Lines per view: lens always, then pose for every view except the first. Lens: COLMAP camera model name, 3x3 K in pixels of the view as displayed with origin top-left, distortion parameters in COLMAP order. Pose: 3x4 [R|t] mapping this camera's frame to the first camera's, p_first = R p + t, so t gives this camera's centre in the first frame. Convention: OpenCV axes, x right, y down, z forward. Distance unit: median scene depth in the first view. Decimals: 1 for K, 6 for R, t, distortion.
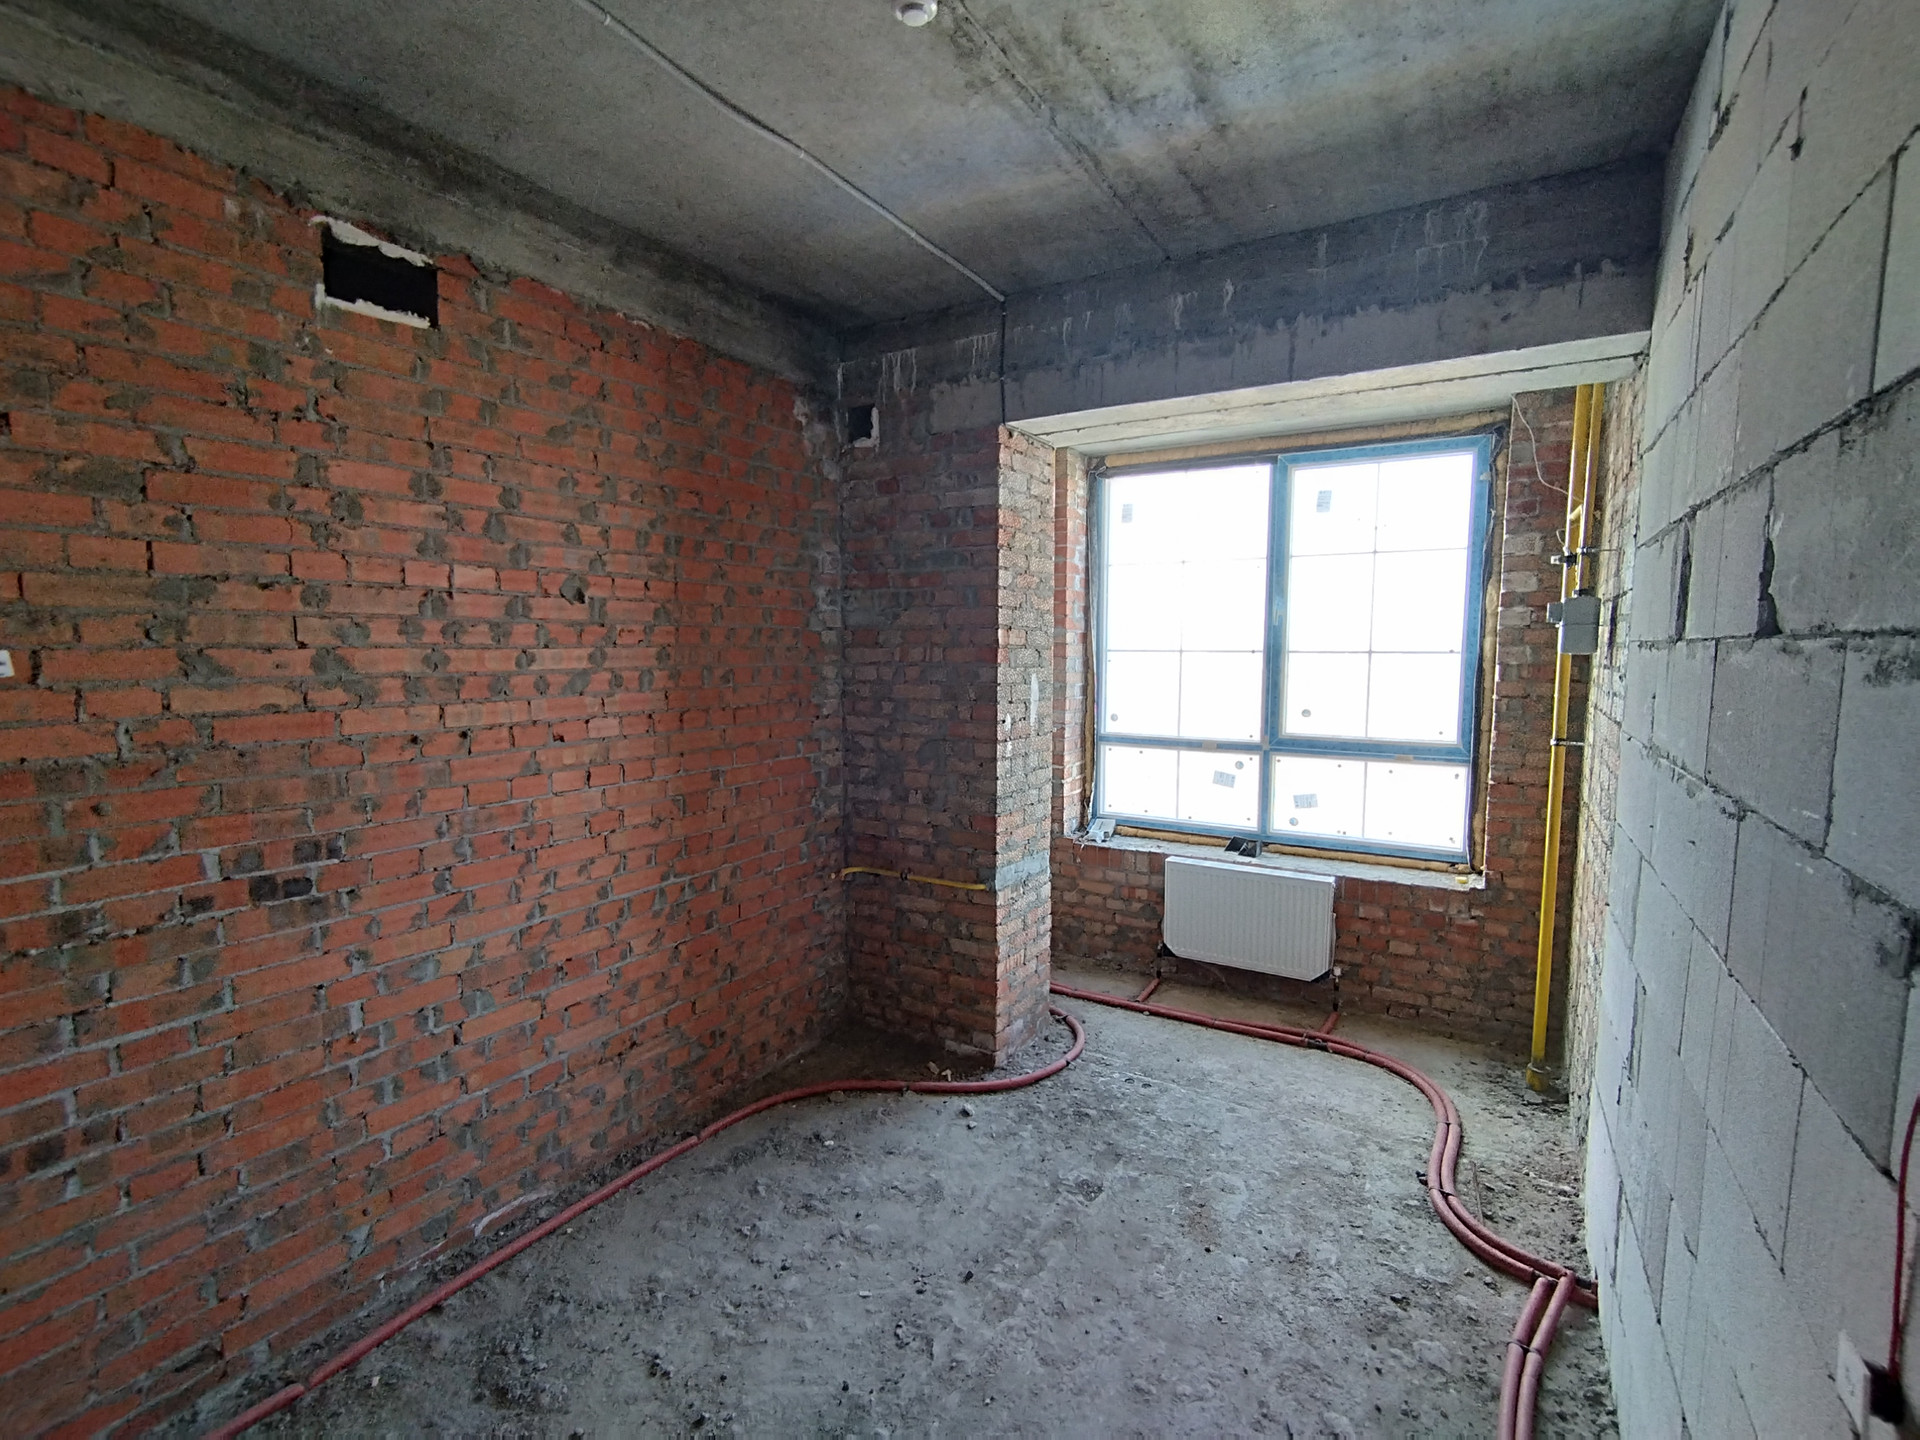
lens RADIAL K [[879.3, 0, 963.4], [0, 879.3, 724.6], [0, 0, 1]] dist [-0.000432, 0.000053]
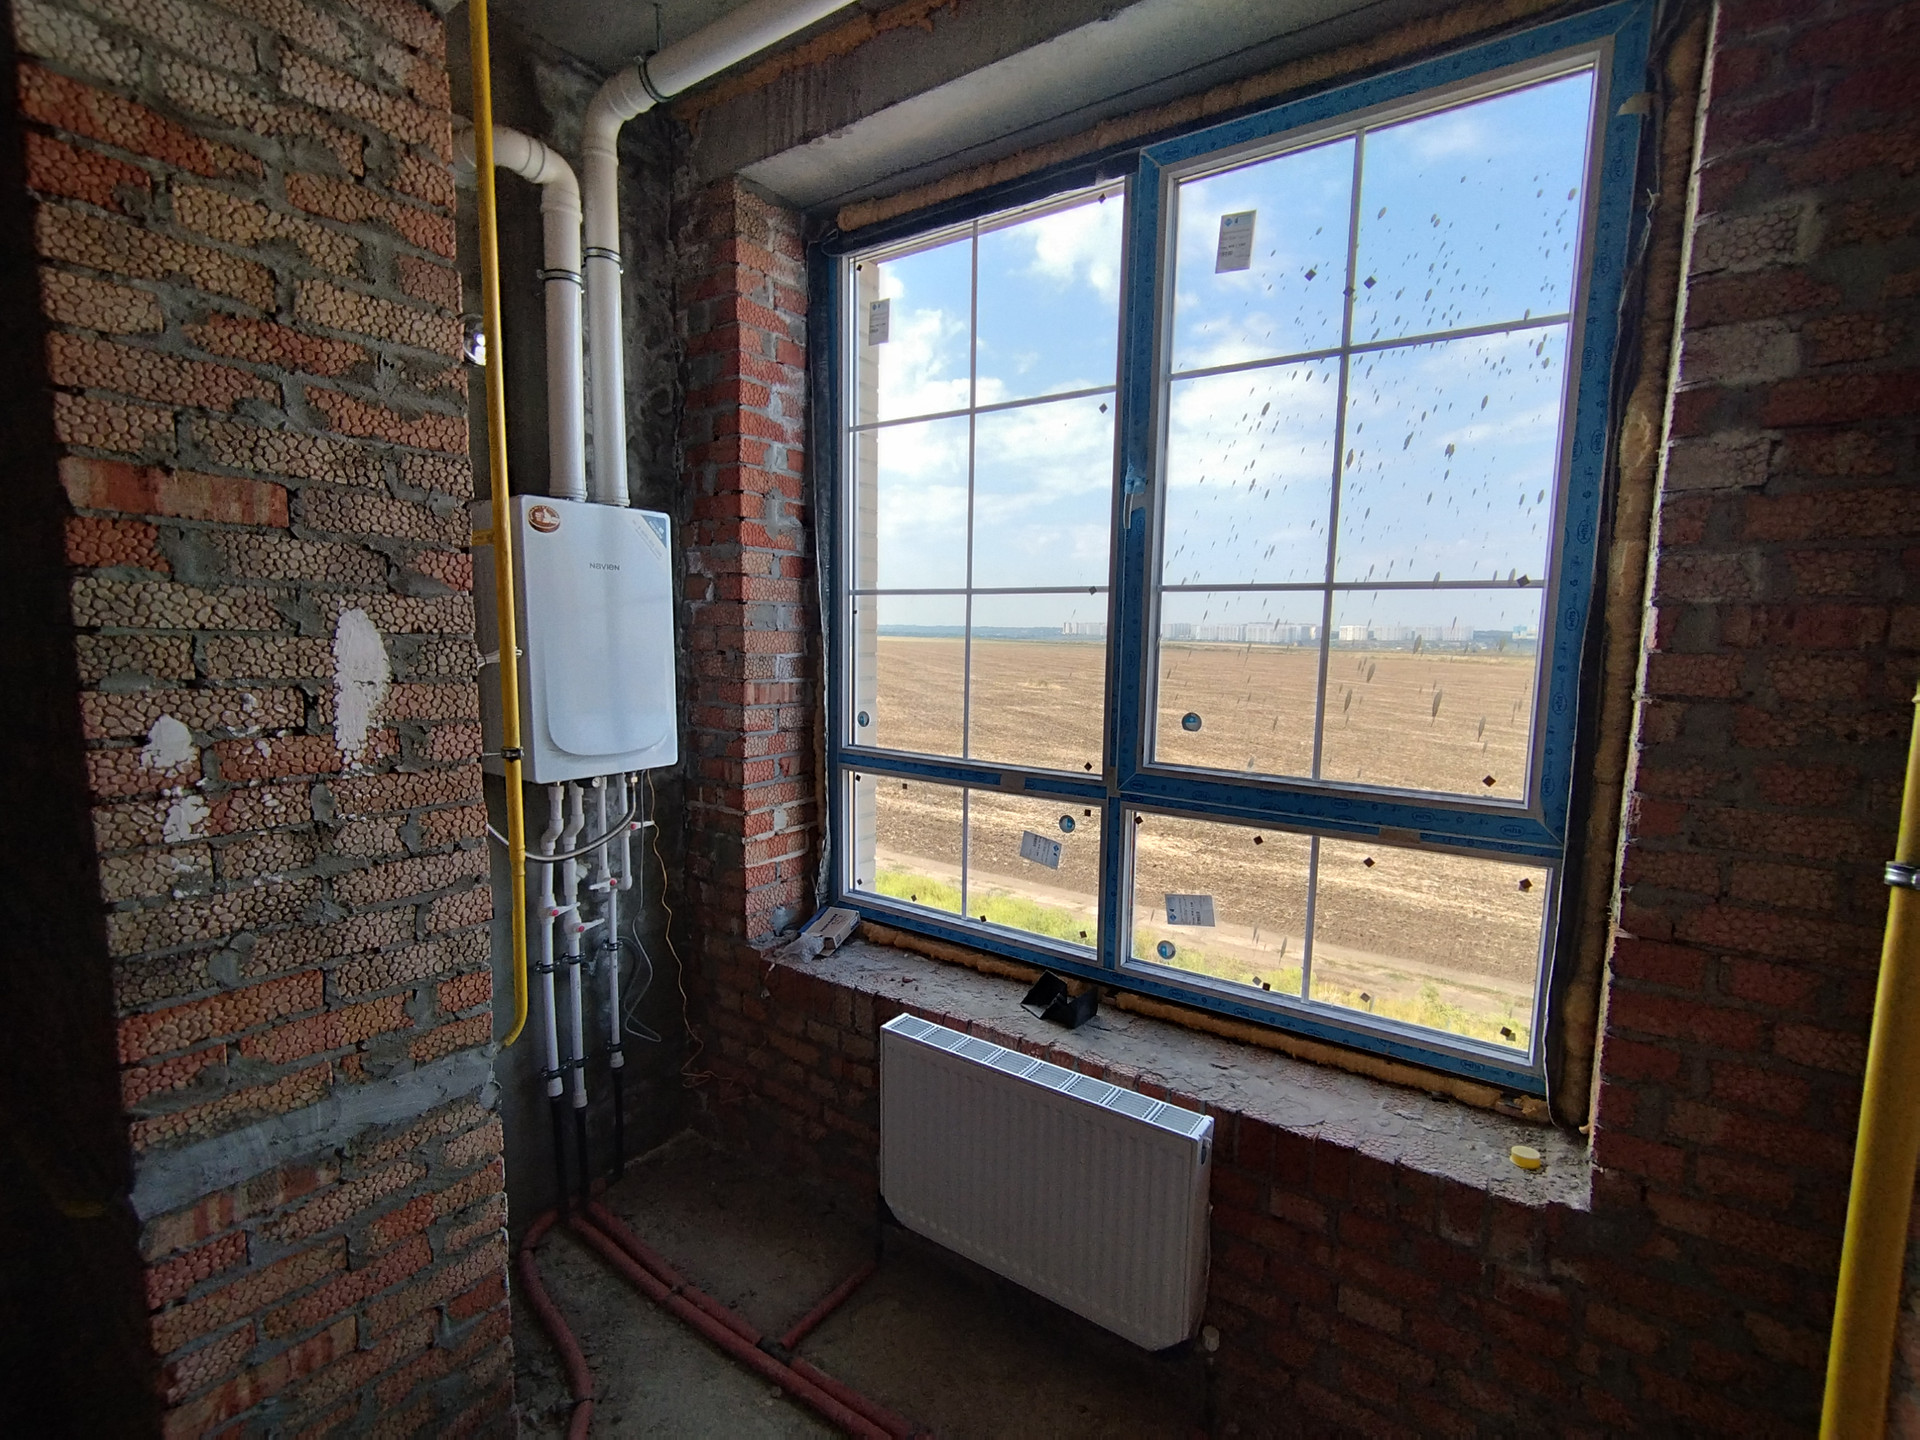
lens RADIAL K [[874.9, 0, 965.6], [0, 874.9, 730.3], [0, 0, 1]] dist [0.001394, 0.000417]
pose [[0.997170, 0.023066, -0.071552, 0.363383], [-0.021335, 0.999463, 0.024867, -0.021376], [0.072087, -0.023270, 0.997127, 0.637295]]
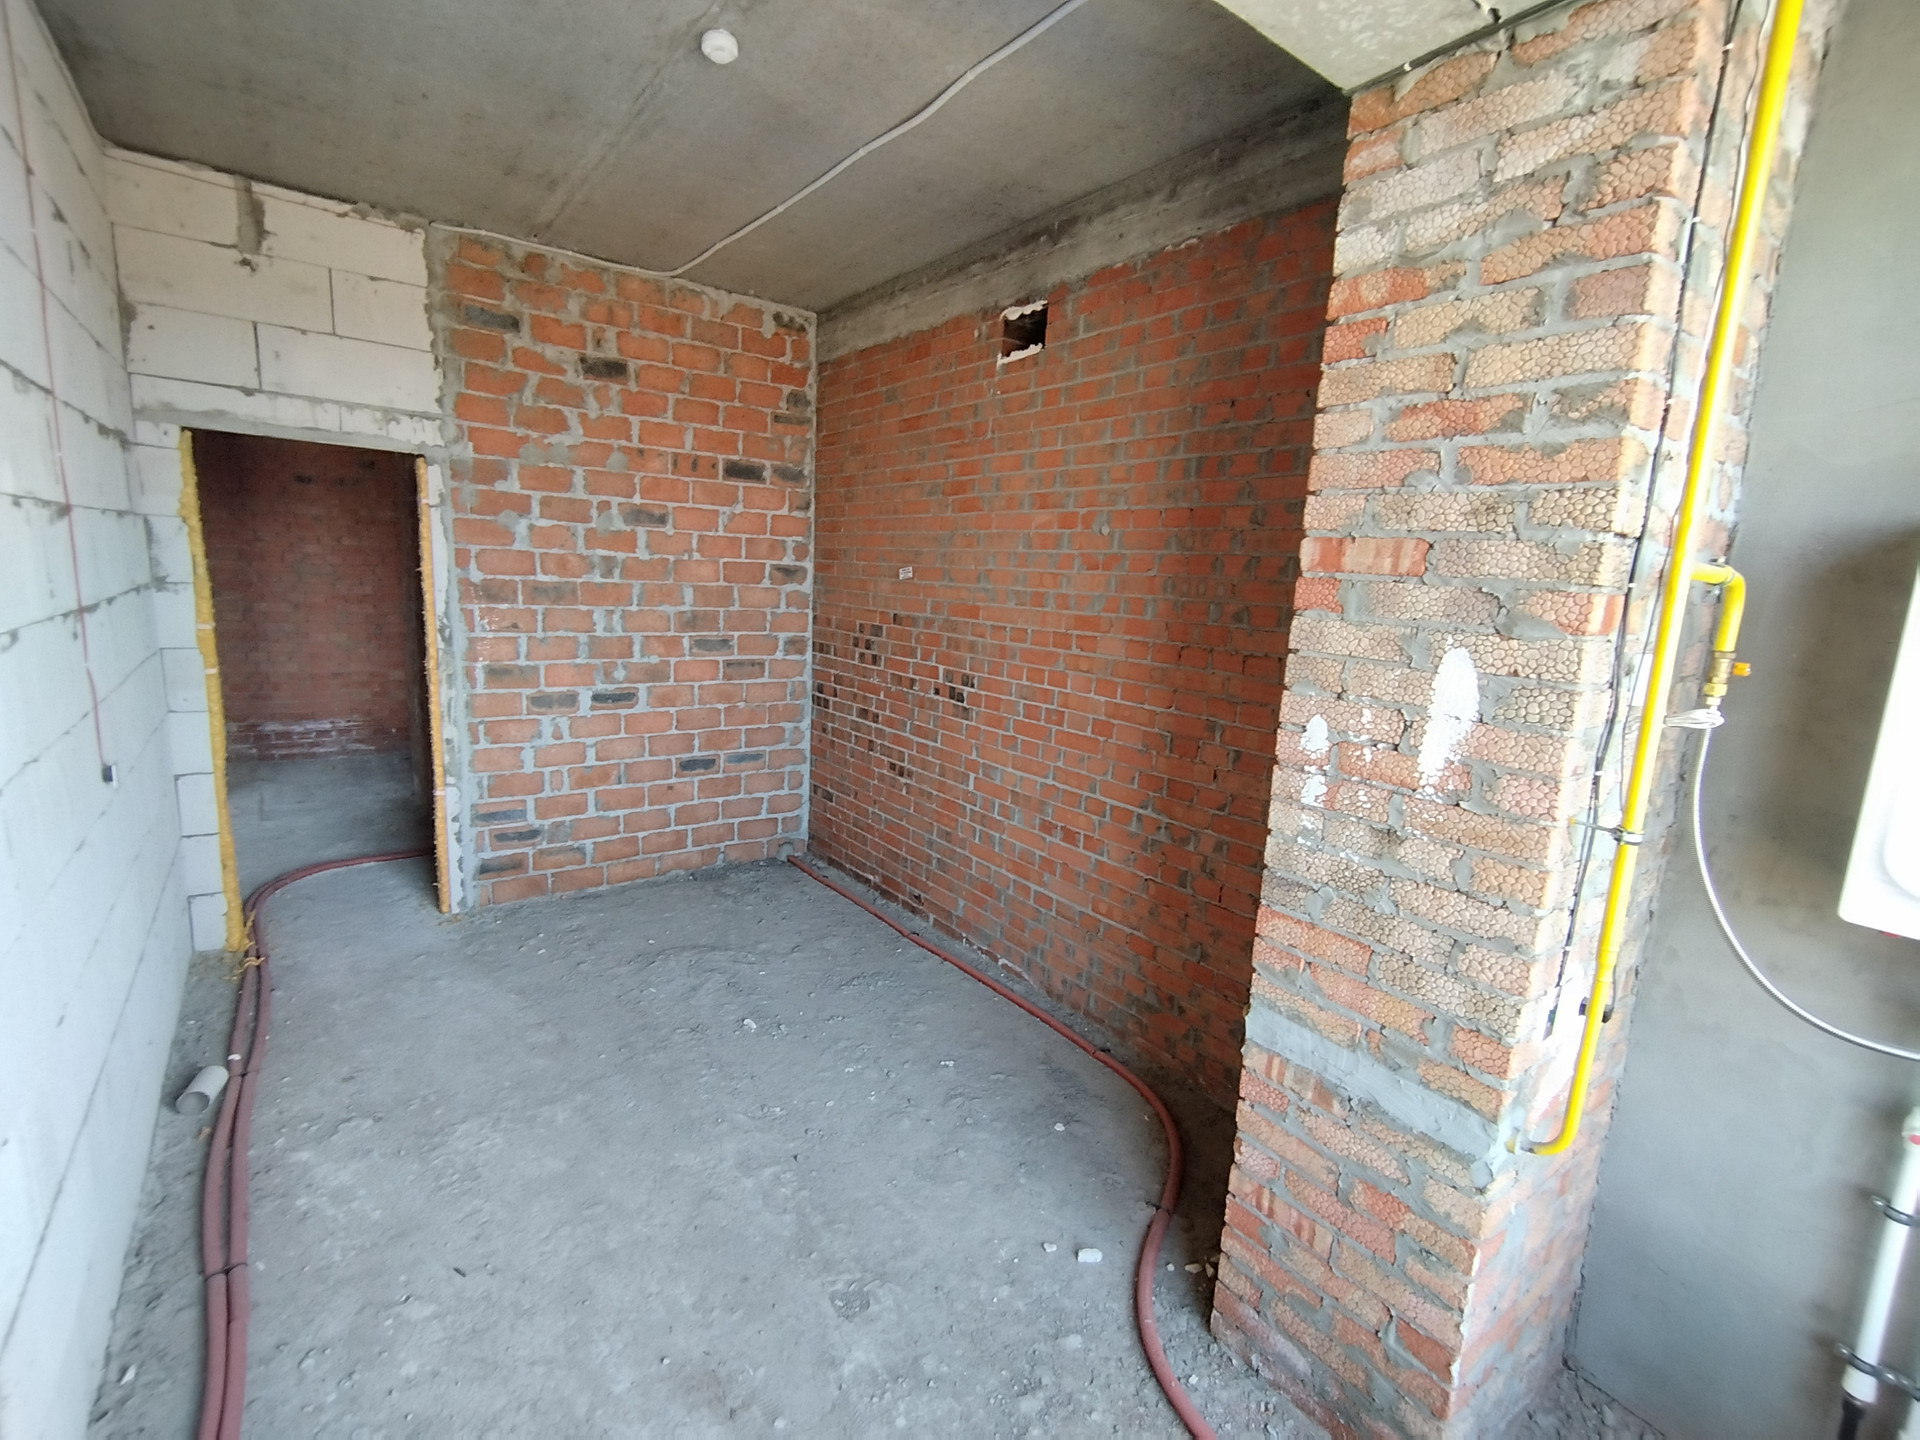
lens RADIAL K [[866.9, 0, 962.6], [0, 866.9, 728.9], [0, 0, 1]] dist [-0.011880, 0.000879]
pose [[-0.372503, 0.140101, -0.917395, 0.523849], [-0.137593, 0.969276, 0.203892, -0.071016], [0.917775, 0.202177, -0.341781, 0.923147]]
